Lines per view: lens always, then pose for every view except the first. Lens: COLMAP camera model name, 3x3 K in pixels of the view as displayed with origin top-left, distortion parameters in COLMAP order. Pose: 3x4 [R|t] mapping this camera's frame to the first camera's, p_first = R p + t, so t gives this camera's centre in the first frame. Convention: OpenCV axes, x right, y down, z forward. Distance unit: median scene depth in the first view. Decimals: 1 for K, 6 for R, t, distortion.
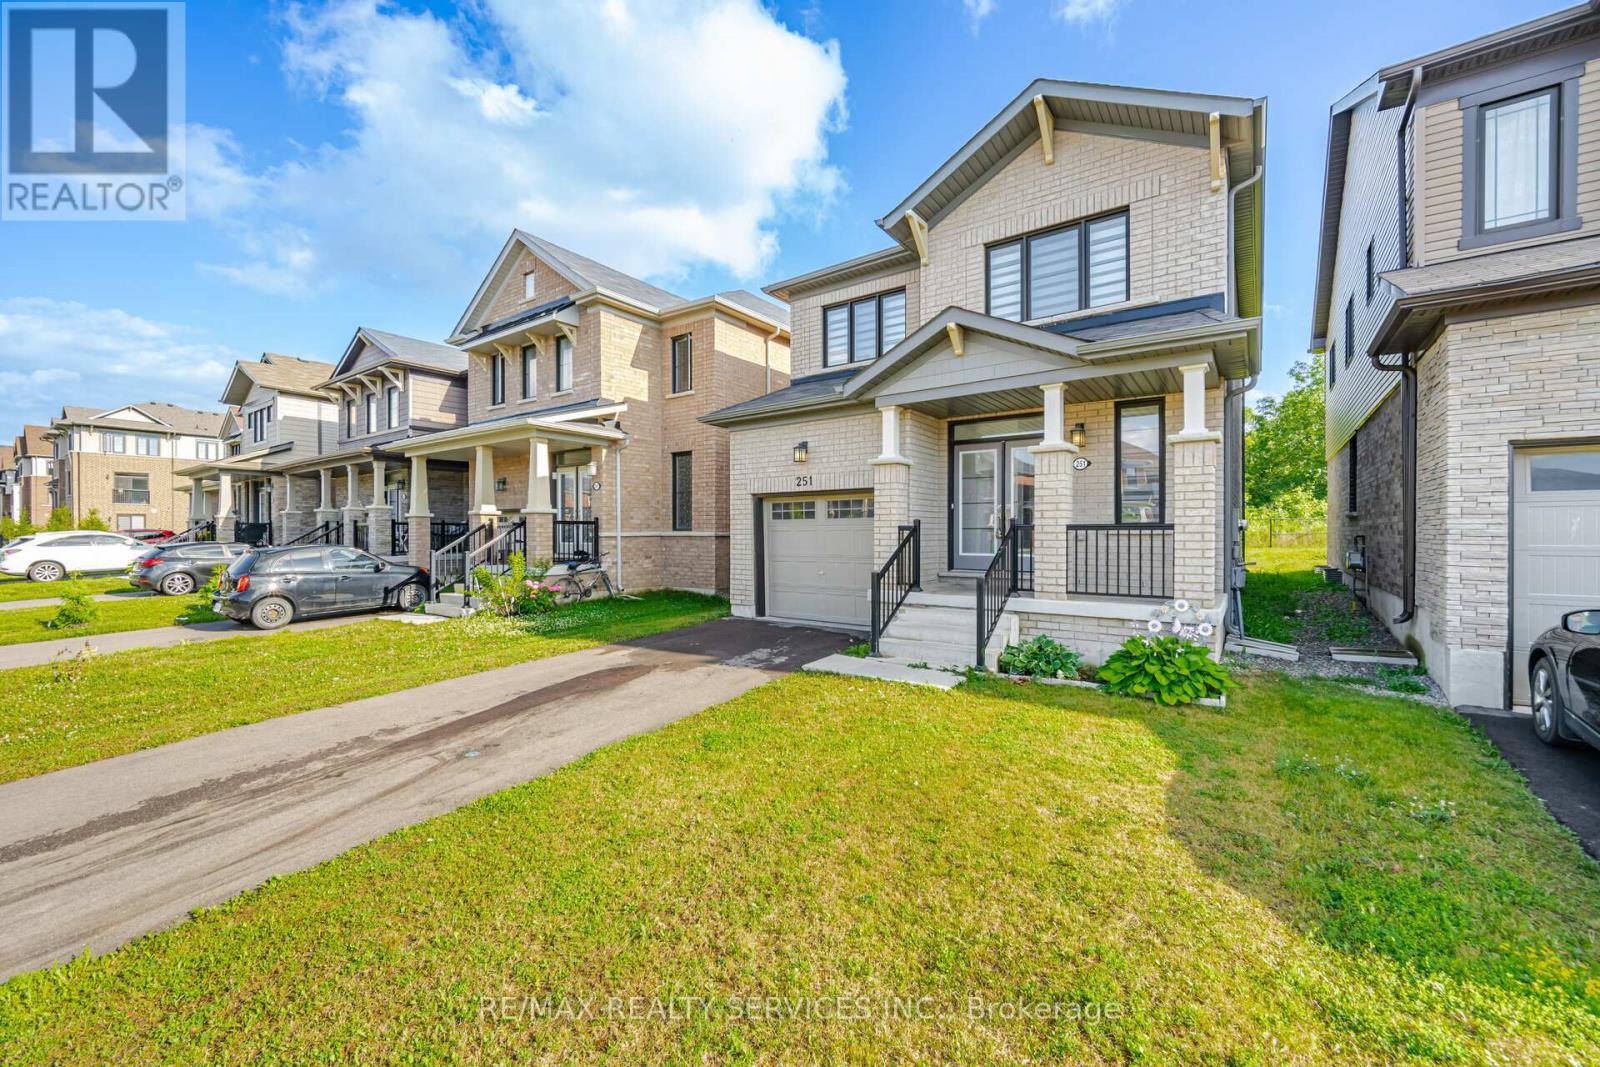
lens RADIAL K [[642.1, 0, 796.6], [0, 642.1, 536.3], [0, 0, 1]] dist [-0.003259, -0.000249]
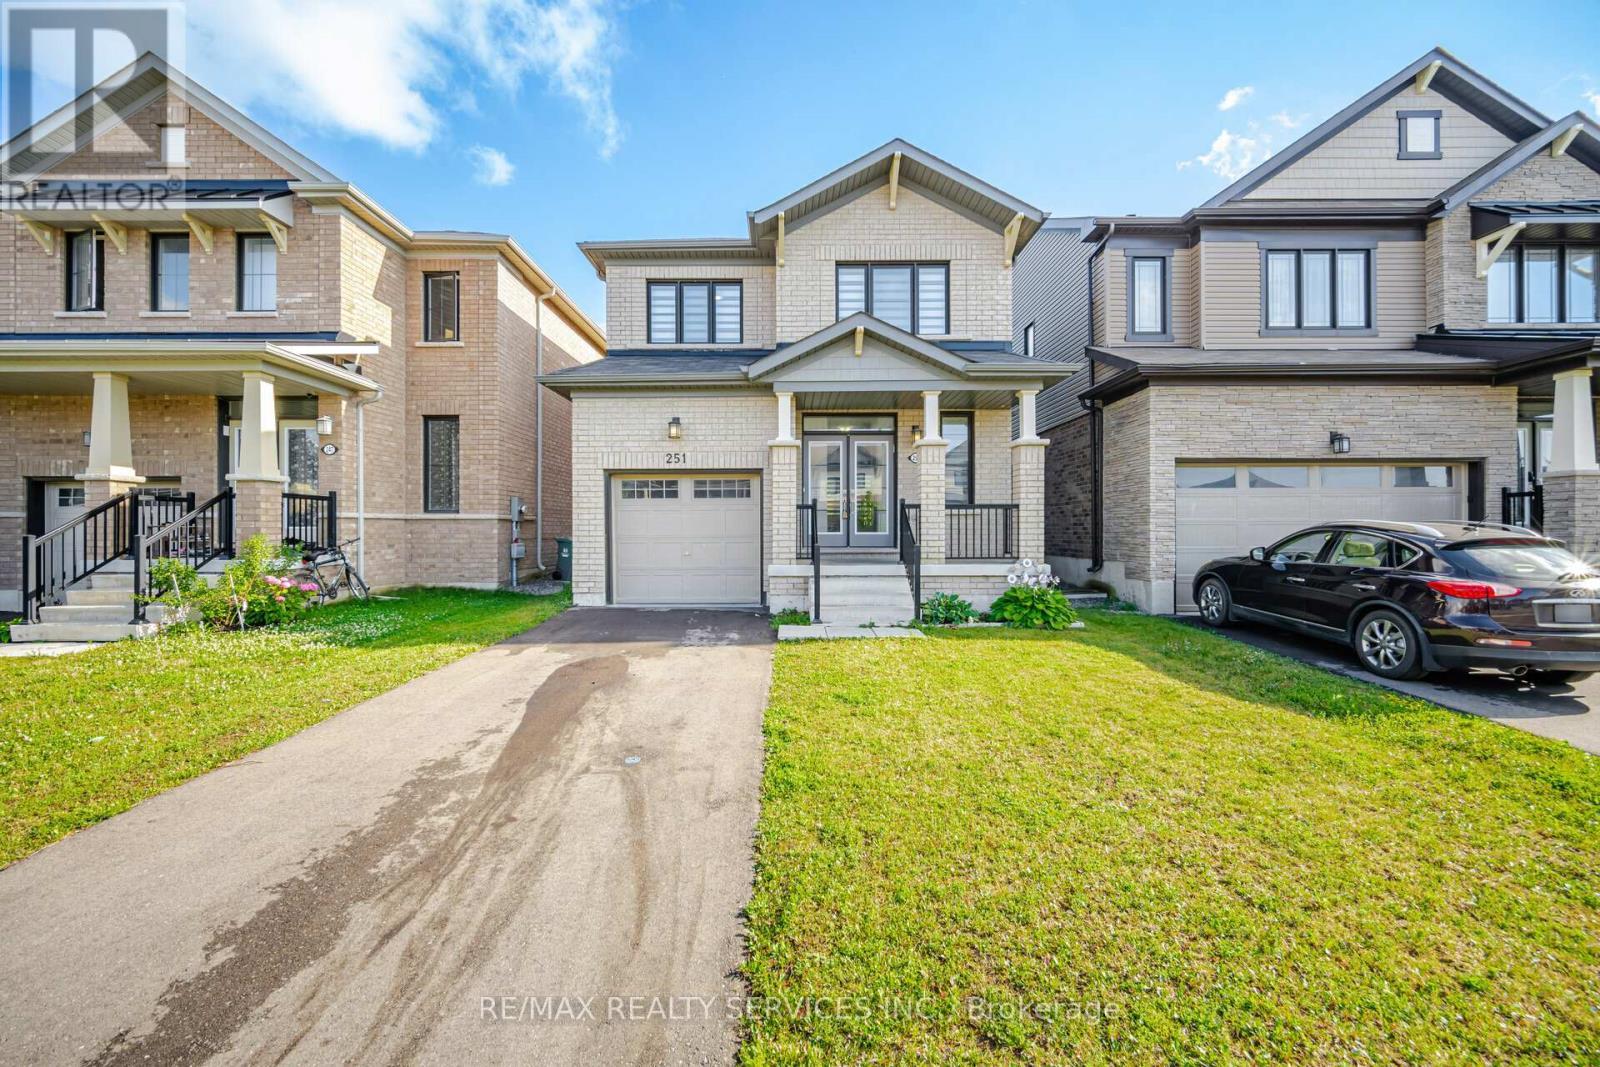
lens RADIAL K [[642.1, 0, 795.5], [0, 642.1, 529.1], [0, 0, 1]] dist [-0.003259, -0.000249]
pose [[0.807327, 0.001818, 0.590101, -0.412954], [0.005181, 0.999935, -0.010168, 0.031221], [-0.590081, 0.011266, 0.807265, 0.118407]]
